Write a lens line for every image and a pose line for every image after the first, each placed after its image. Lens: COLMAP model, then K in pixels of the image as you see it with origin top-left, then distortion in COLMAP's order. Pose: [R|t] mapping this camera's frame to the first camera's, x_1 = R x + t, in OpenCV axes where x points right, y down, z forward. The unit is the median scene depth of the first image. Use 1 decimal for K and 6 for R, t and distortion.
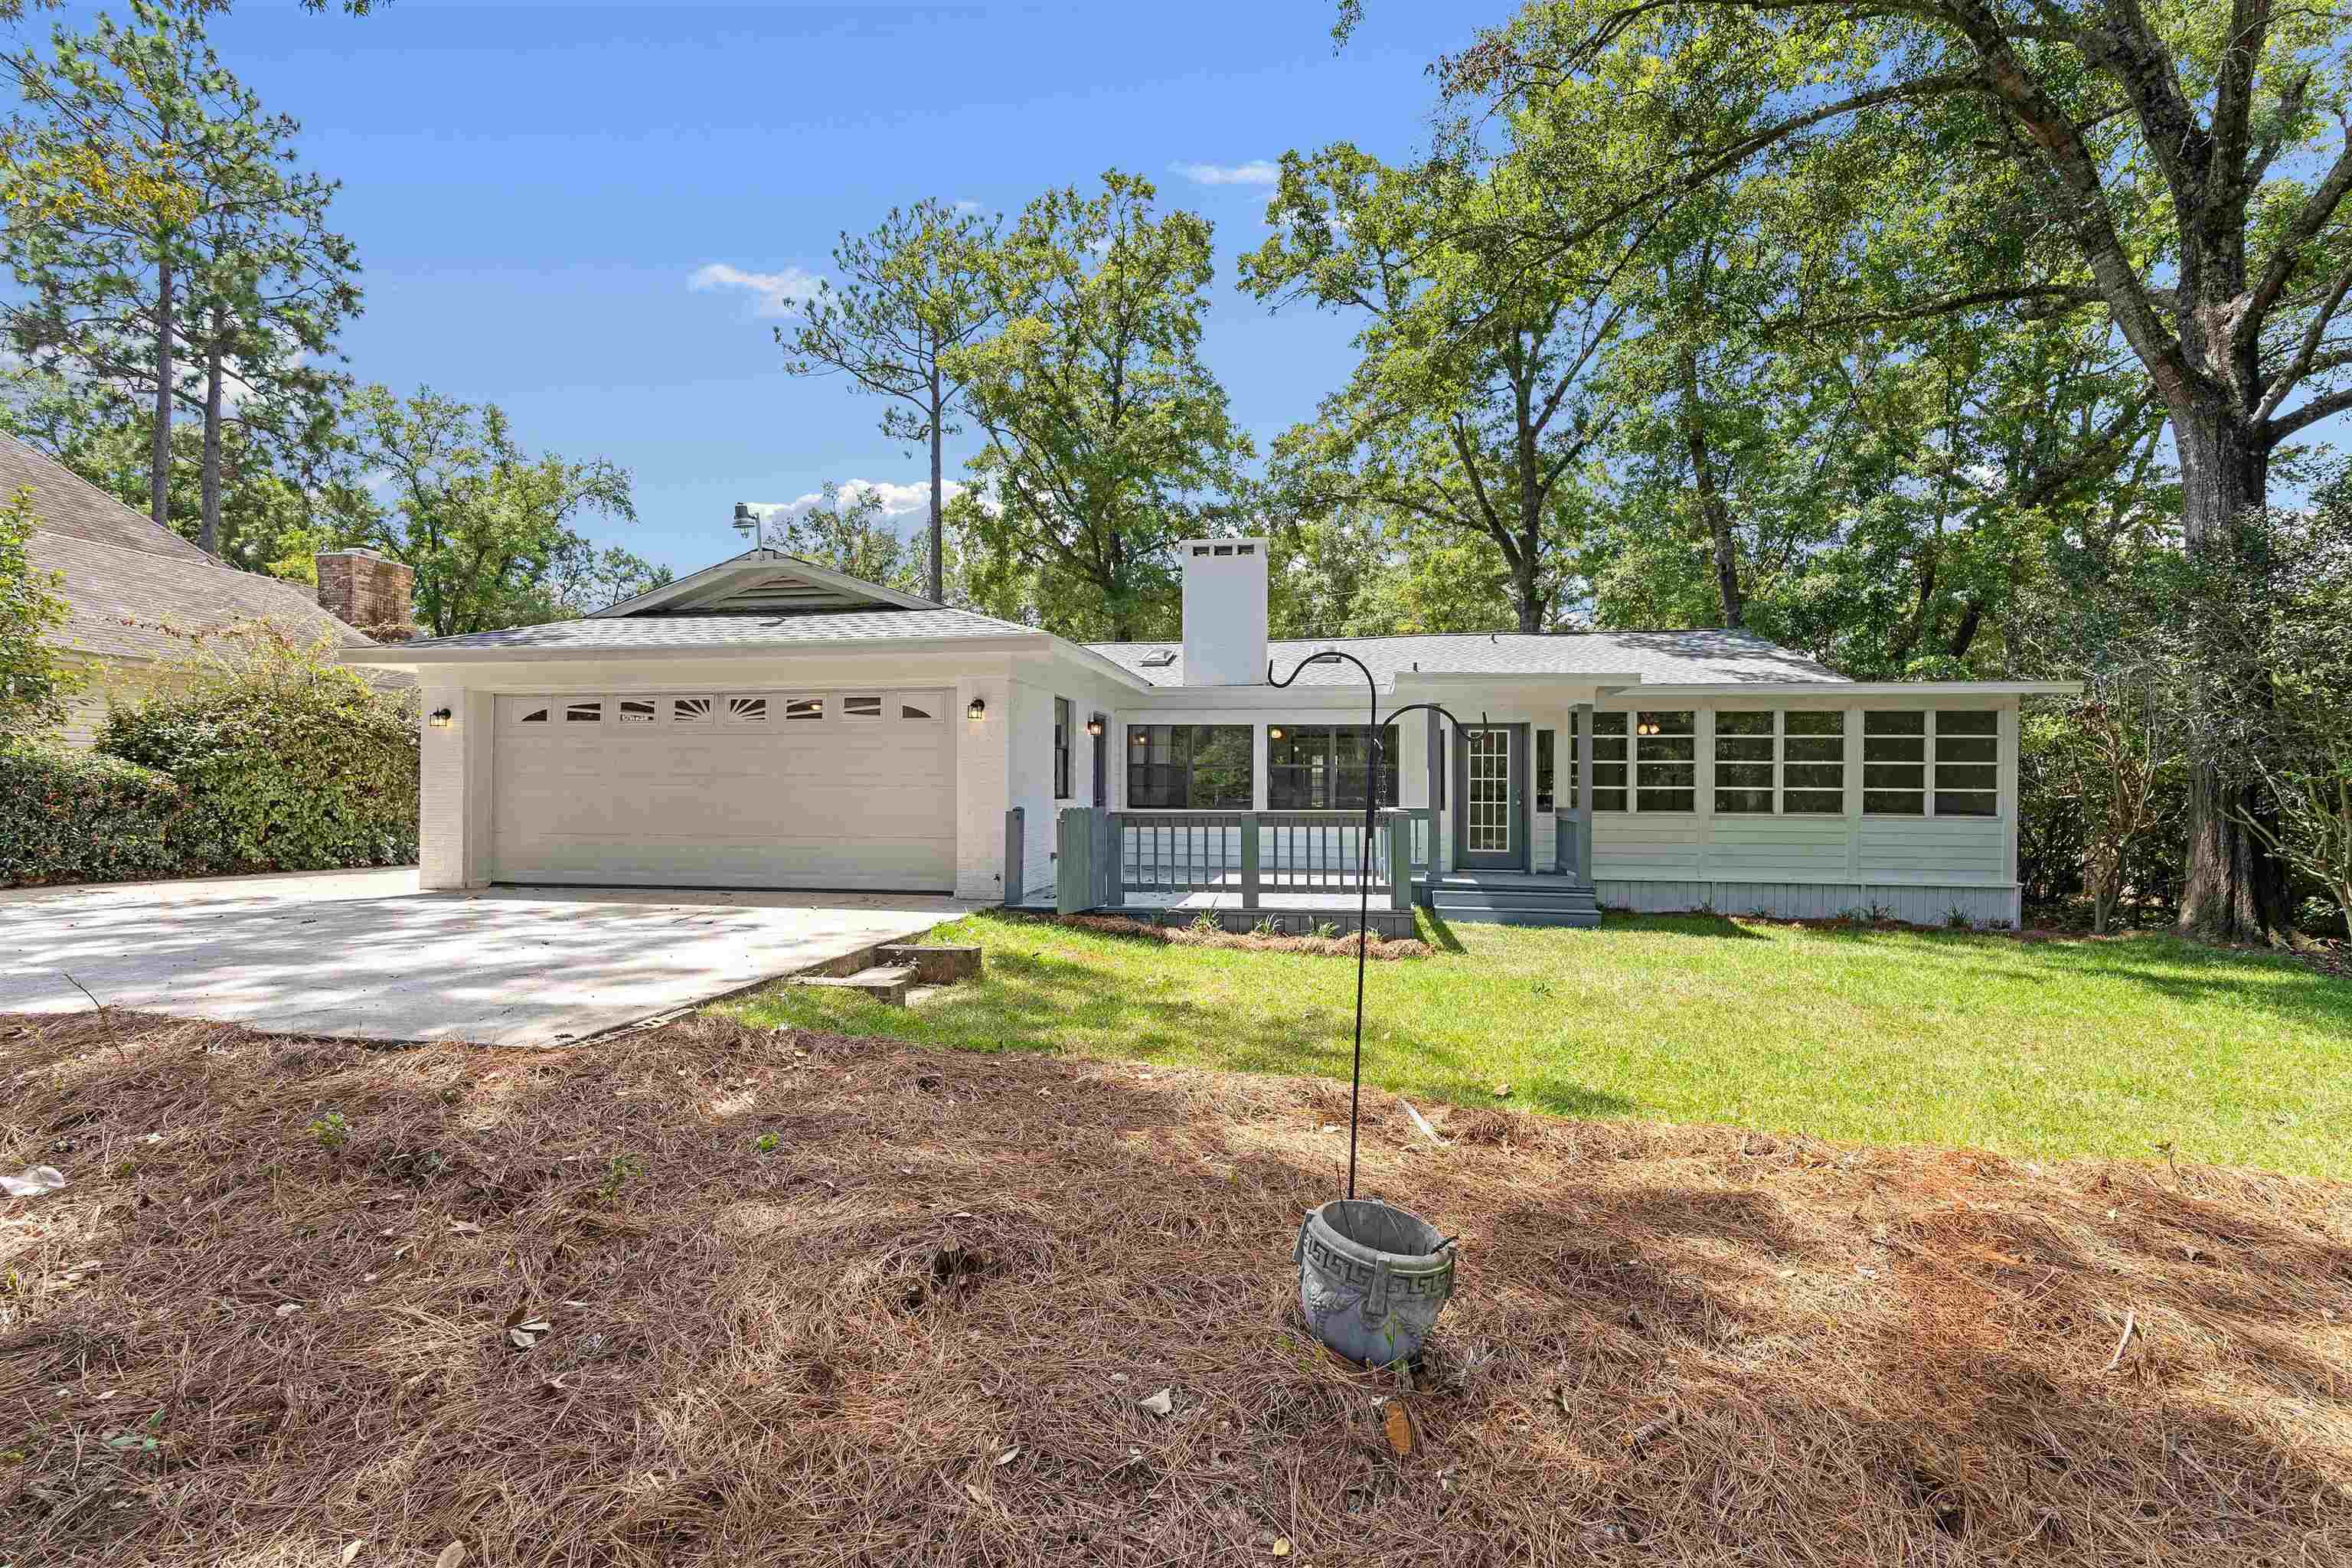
lens RADIAL K [[968.4, 0, 1176.0], [0, 968.4, 784.0], [0, 0, 1]] dist [0.000101, -0.000072]
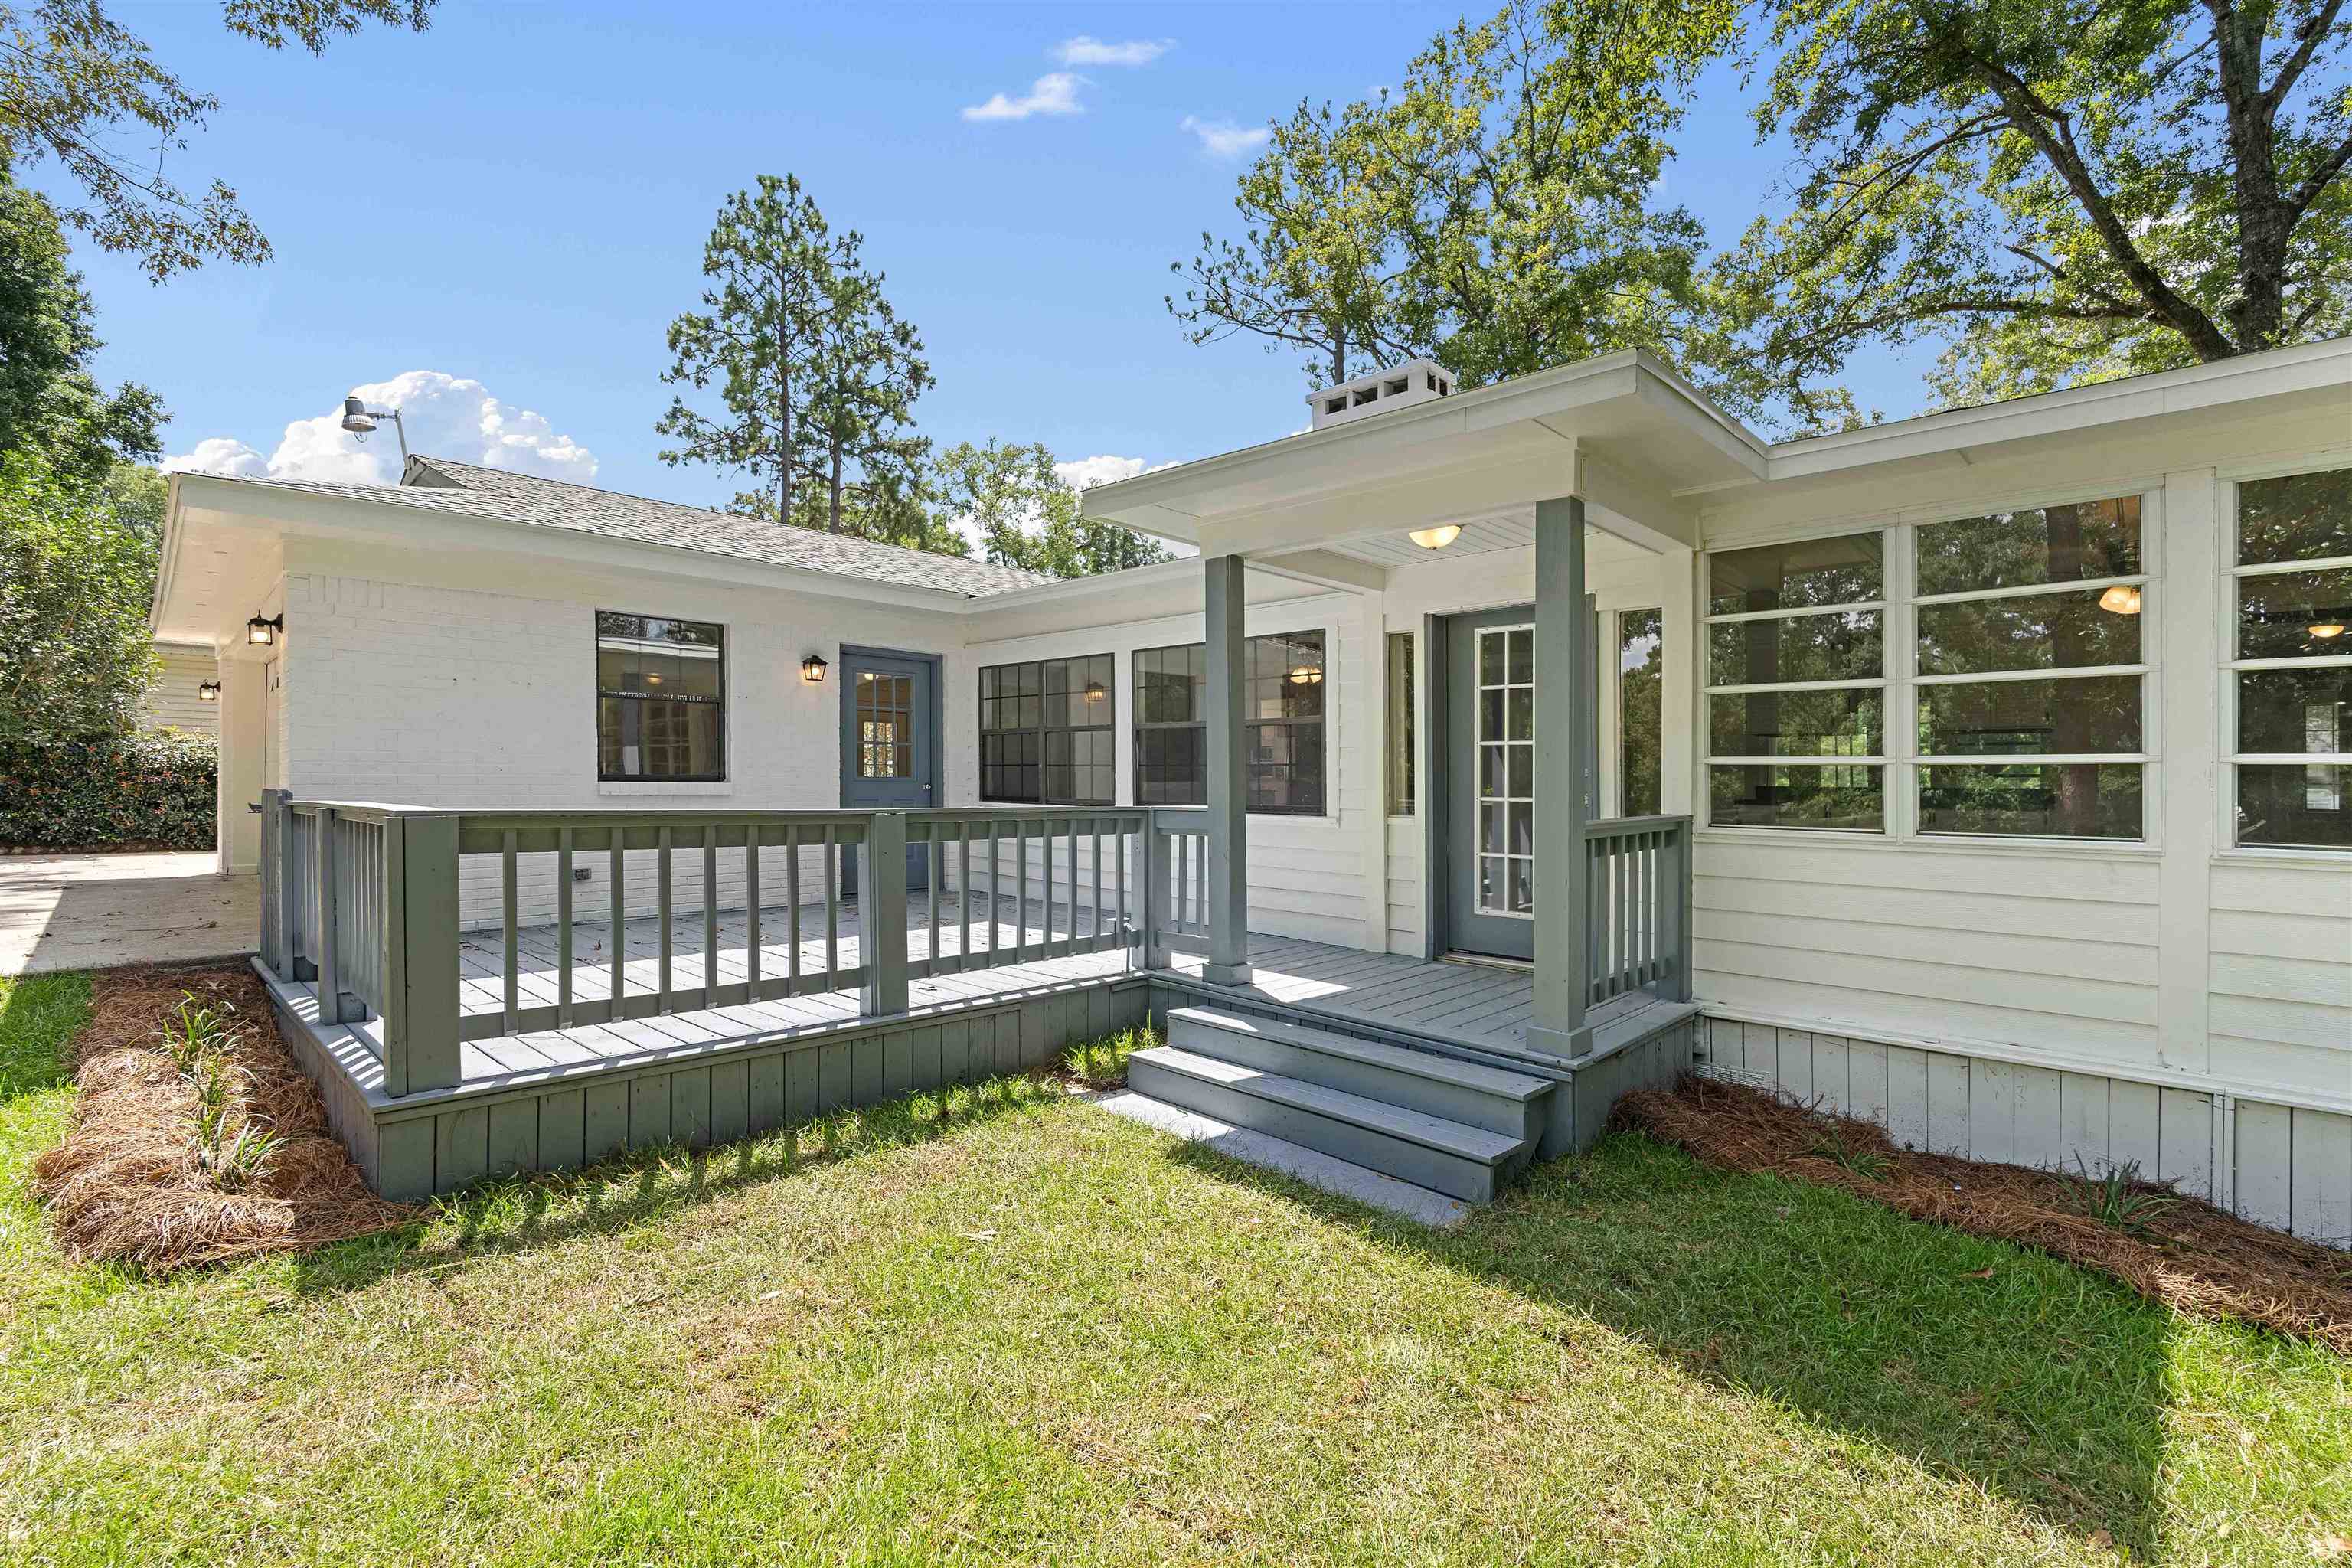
lens RADIAL K [[1053.8, 0, 1176.0], [0, 1053.8, 784.0], [0, 0, 1]] dist [-0.001750, -0.000620]
pose [[0.815875, -0.002605, -0.578222, 0.305661], [0.002381, 0.999997, -0.001146, 0.005903], [0.578223, -0.000442, 0.815879, 0.274337]]
